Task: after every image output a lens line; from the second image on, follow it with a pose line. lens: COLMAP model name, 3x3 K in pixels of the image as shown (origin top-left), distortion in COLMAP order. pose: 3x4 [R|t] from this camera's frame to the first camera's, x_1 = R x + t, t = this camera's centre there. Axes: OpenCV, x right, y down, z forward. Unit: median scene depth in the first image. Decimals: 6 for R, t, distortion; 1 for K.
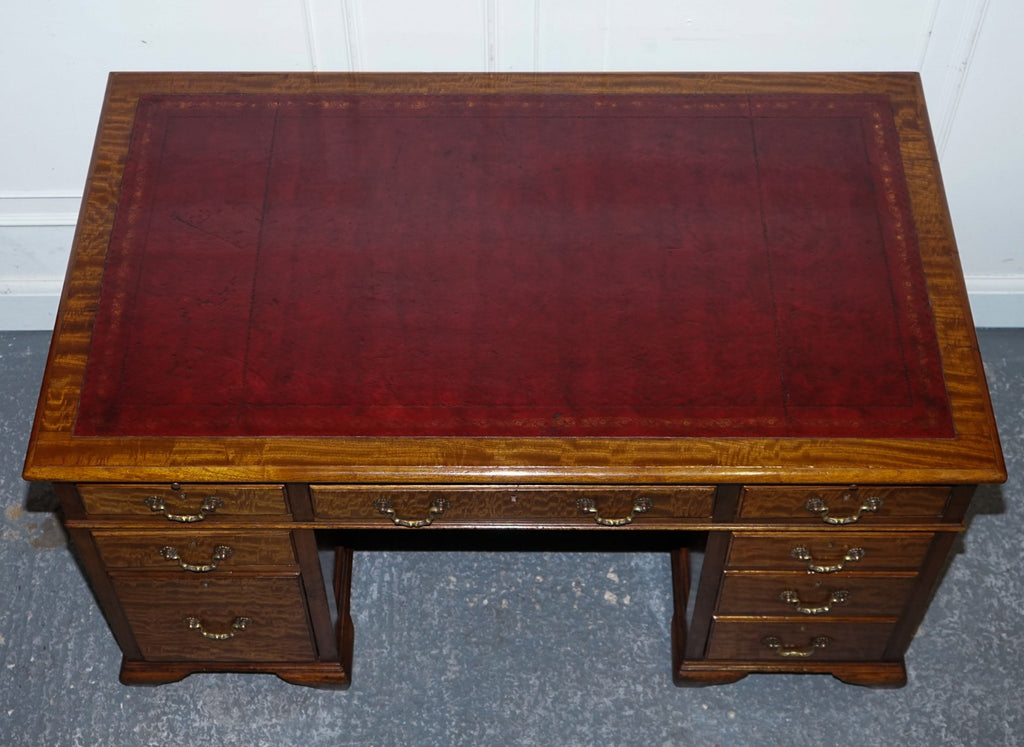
lens RADIAL K [[1583.0, 0, 475.1], [0, 1583.0, 375.4], [0, 0, 1]] dist [0.011031, 0.000000]
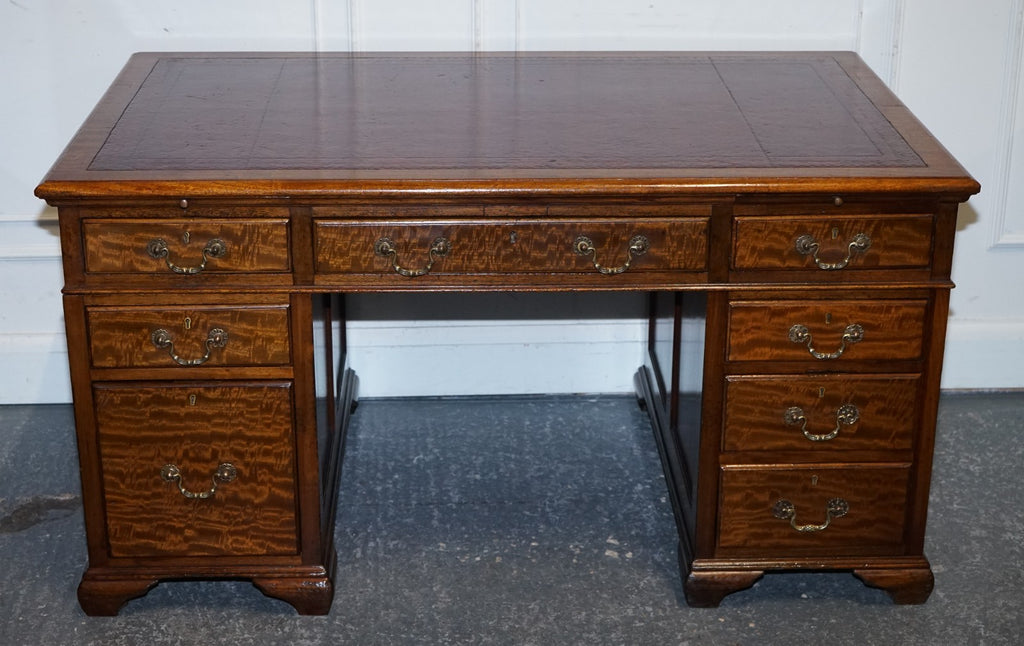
lens RADIAL K [[1731.7, 0, 498.3], [0, 1731.7, 306.1], [0, 0, 1]] dist [-0.003805, 0.000000]
pose [[0.998886, 0.002474, 0.047130, -0.031167], [0.023179, 0.844166, -0.535581, 0.590078], [-0.041111, 0.536077, 0.843167, 0.067123]]
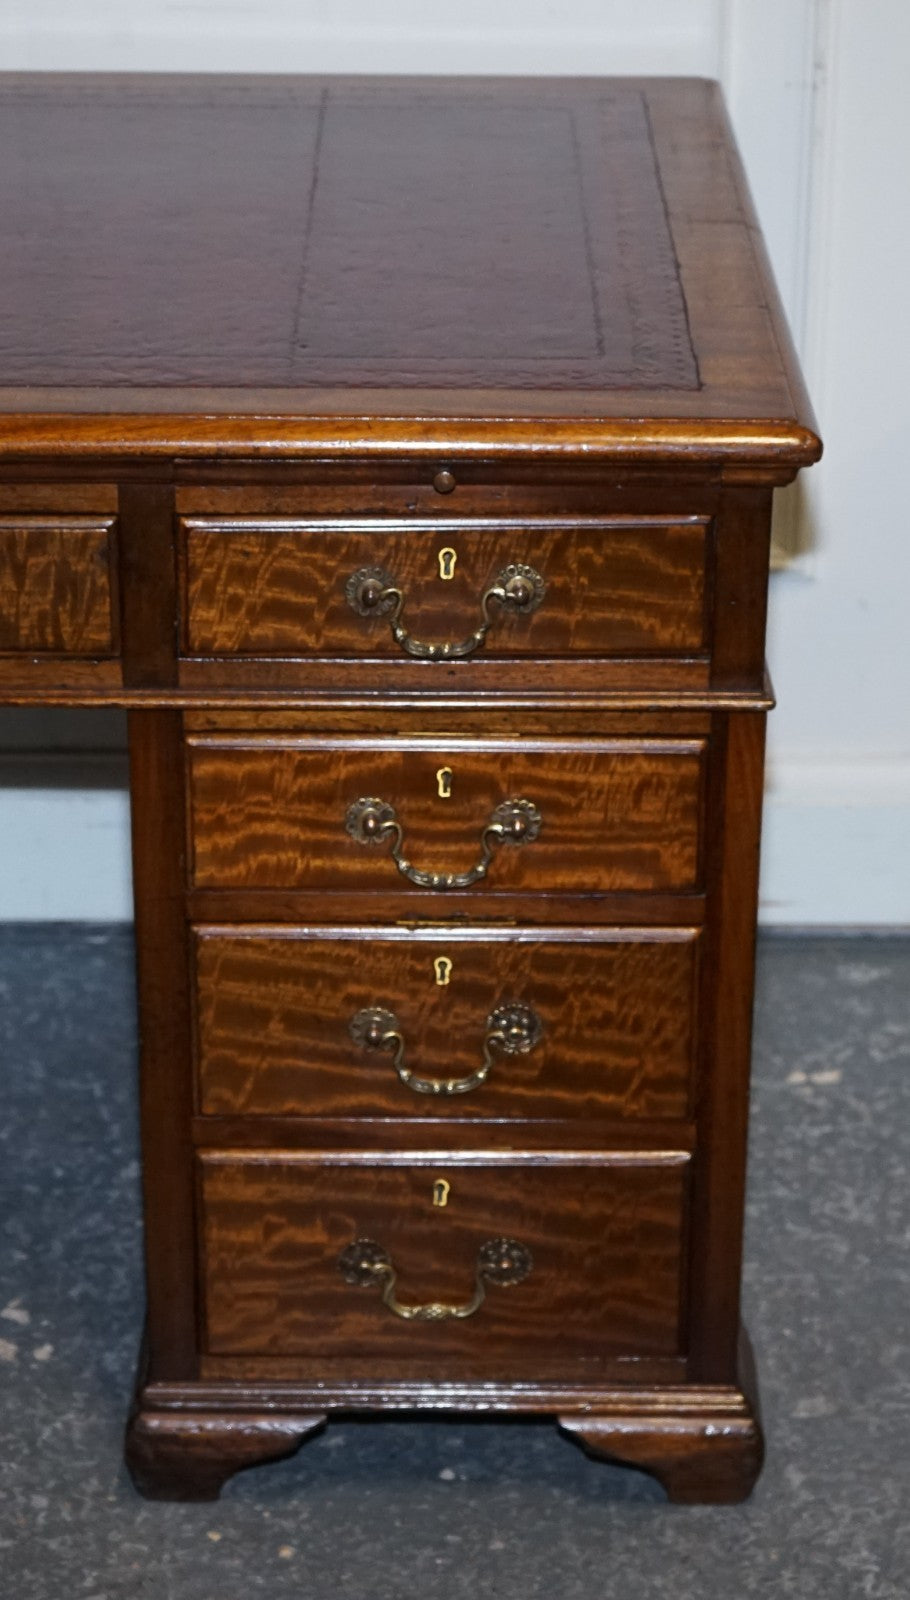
lens RADIAL K [[3791.9, 0, 414.1], [0, 3791.9, 761.5], [0, 0, 1]] dist [-0.097758, 0.000000]
pose [[0.999774, 0.016289, 0.013632, 0.176415], [-0.007333, 0.867039, -0.498186, 0.484096], [-0.019935, 0.497974, 0.866963, 0.171845]]
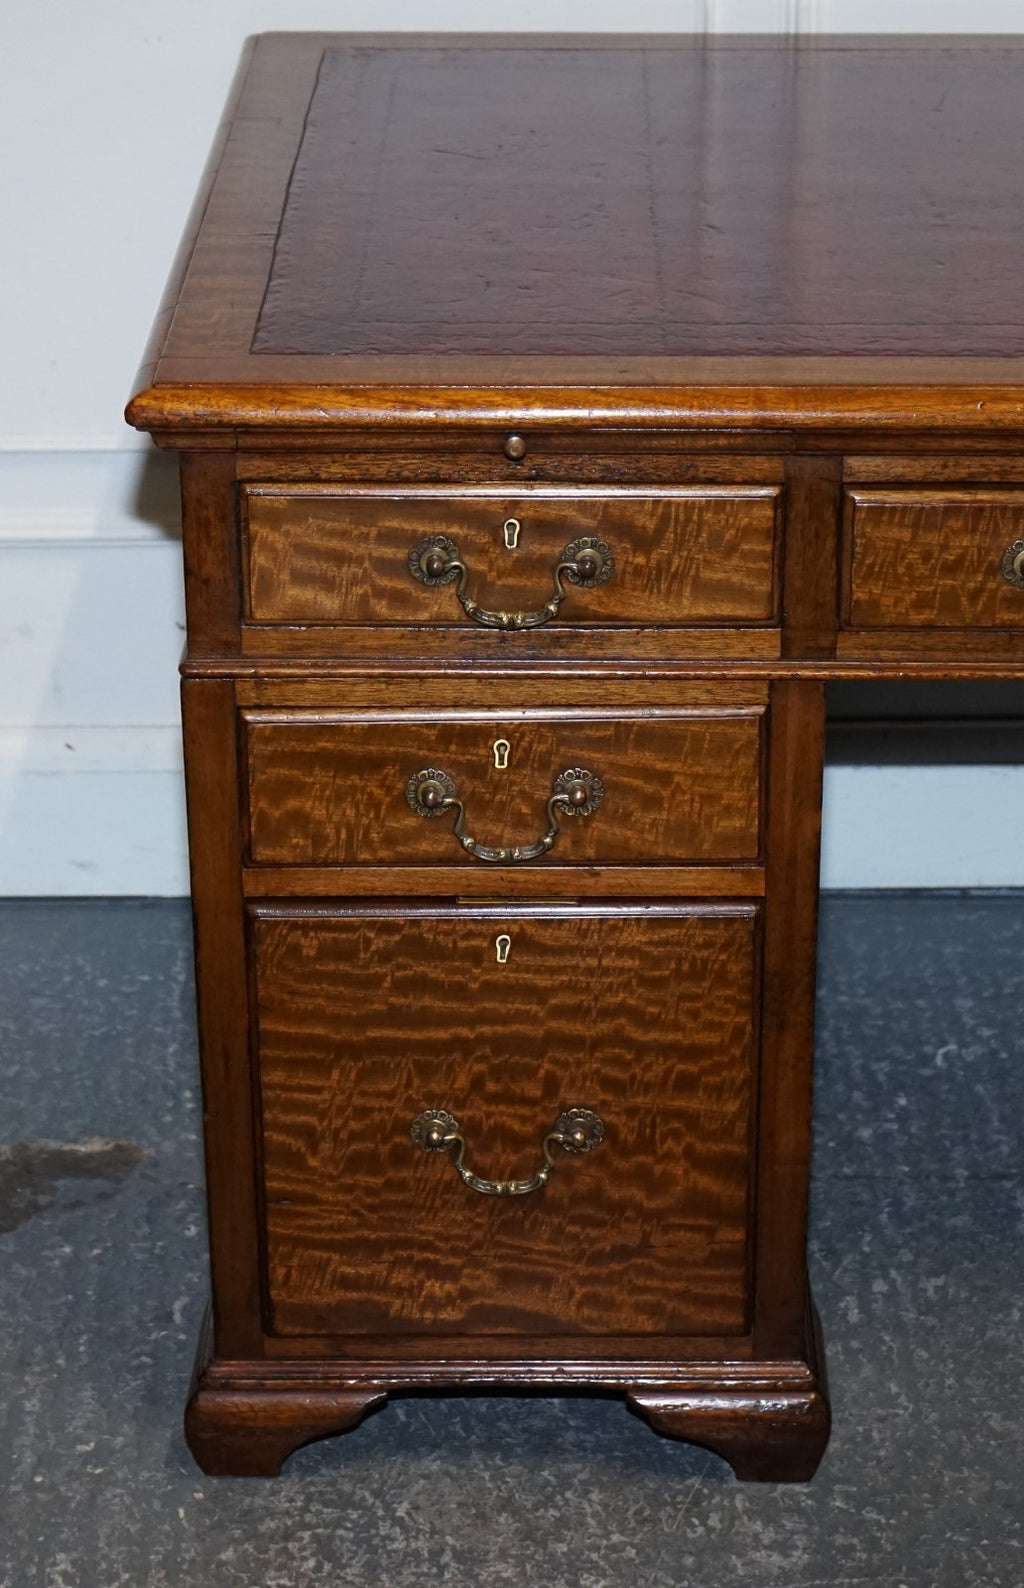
lens RADIAL K [[3683.9, 0, 557.9], [0, 3683.9, 812.4], [0, 0, 1]] dist [-0.008146, 0.000000]
pose [[0.999777, 0.009904, 0.018633, -0.157232], [0.000178, 0.879023, -0.476780, 0.468745], [-0.021101, 0.476677, 0.878825, 0.200174]]
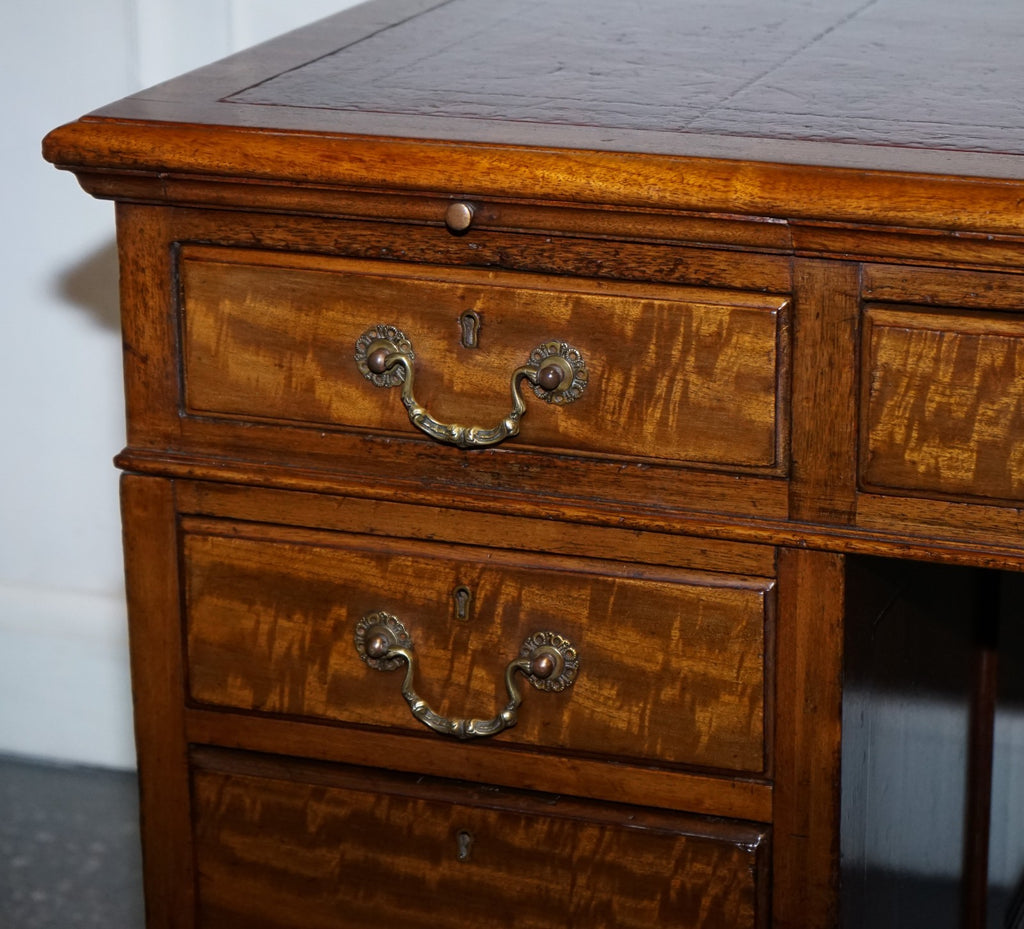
lens RADIAL K [[3137.3, 0, 510.4], [0, 3137.3, 463.4], [0, 0, 1]] dist [-0.131279, 0.000000]
pose [[0.939950, 0.108565, -0.323585, 0.025488], [-0.278180, 0.793000, -0.542003, 0.364049], [0.197760, 0.599471, 0.775581, 0.436493]]
